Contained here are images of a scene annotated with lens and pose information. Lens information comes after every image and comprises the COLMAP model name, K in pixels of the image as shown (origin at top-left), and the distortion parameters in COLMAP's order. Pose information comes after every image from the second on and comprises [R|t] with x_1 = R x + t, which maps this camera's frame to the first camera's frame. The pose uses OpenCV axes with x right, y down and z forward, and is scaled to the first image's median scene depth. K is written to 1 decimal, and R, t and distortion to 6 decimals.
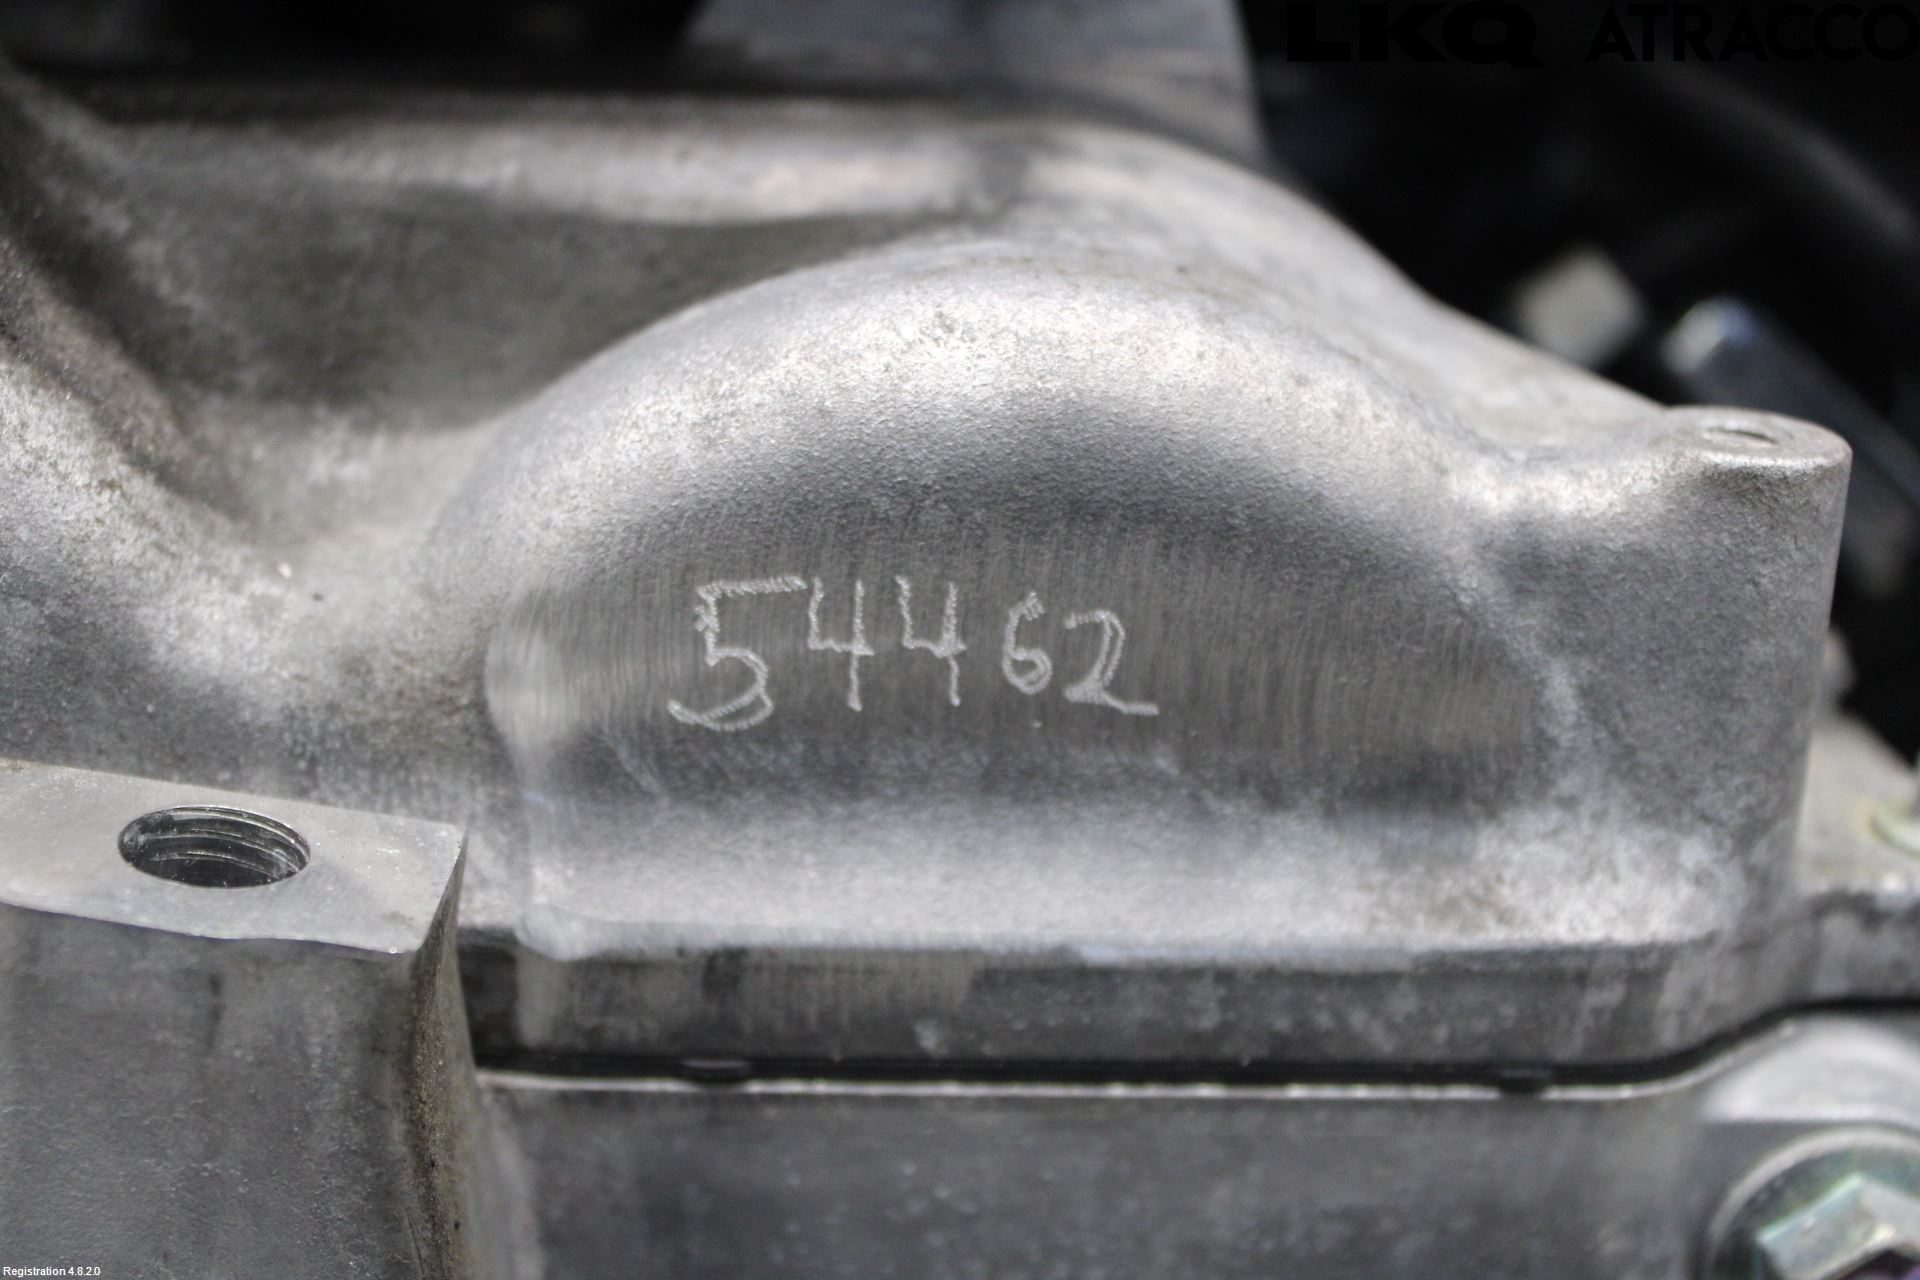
lens RADIAL K [[2830.2, 0, 960.0], [0, 2830.2, 640.0], [0, 0, 1]] dist [-0.000362, 0.000876]
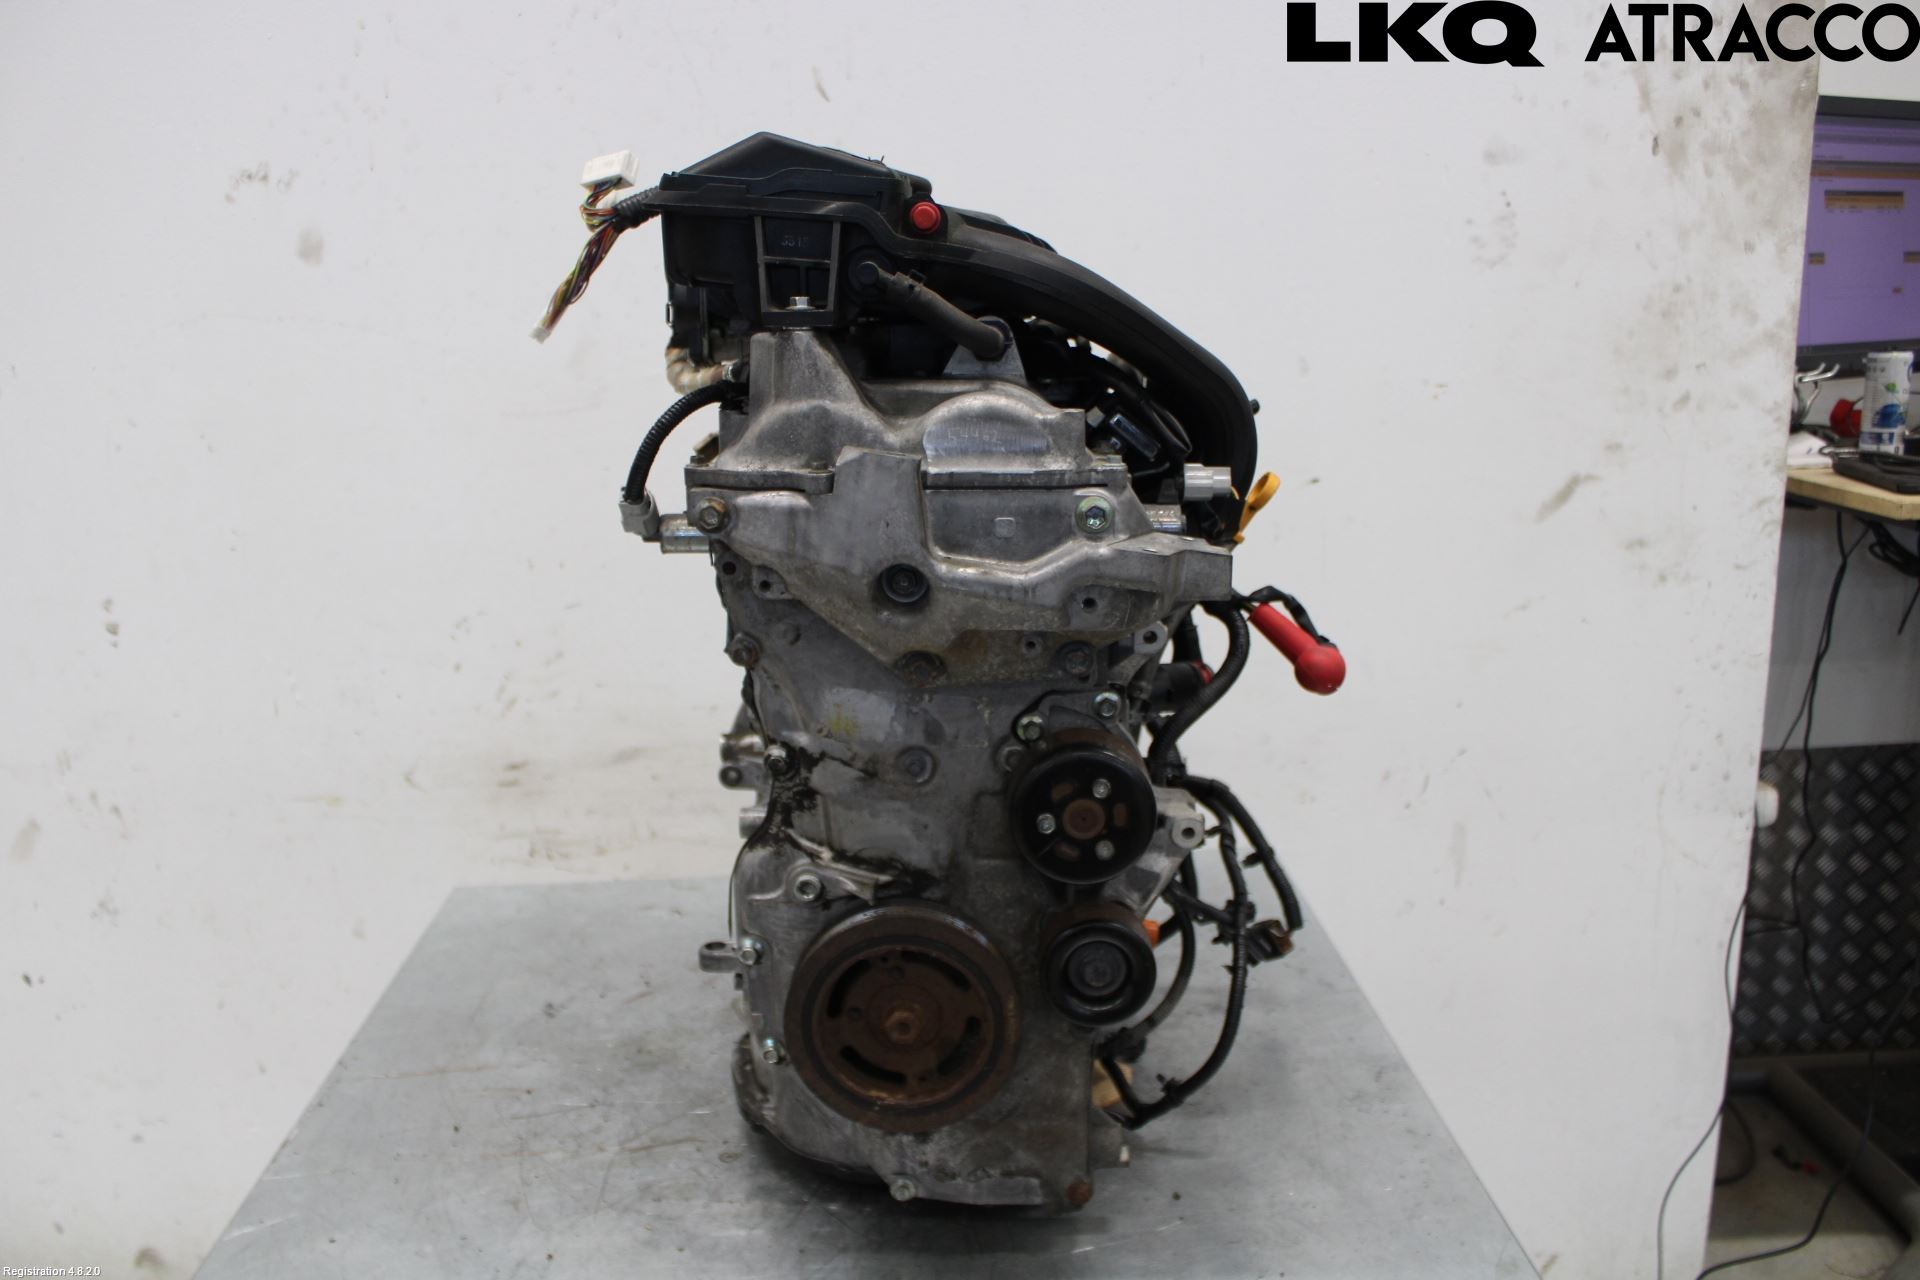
lens RADIAL K [[1673.7, 0, 981.4], [0, 1673.7, 646.5], [0, 0, 1]] dist [-0.120825, 0.139112]
pose [[0.997906, -0.033940, -0.055054, 0.252856], [0.029097, 0.995827, -0.086502, 1.021371], [0.057760, 0.084719, 0.994729, -3.774833]]
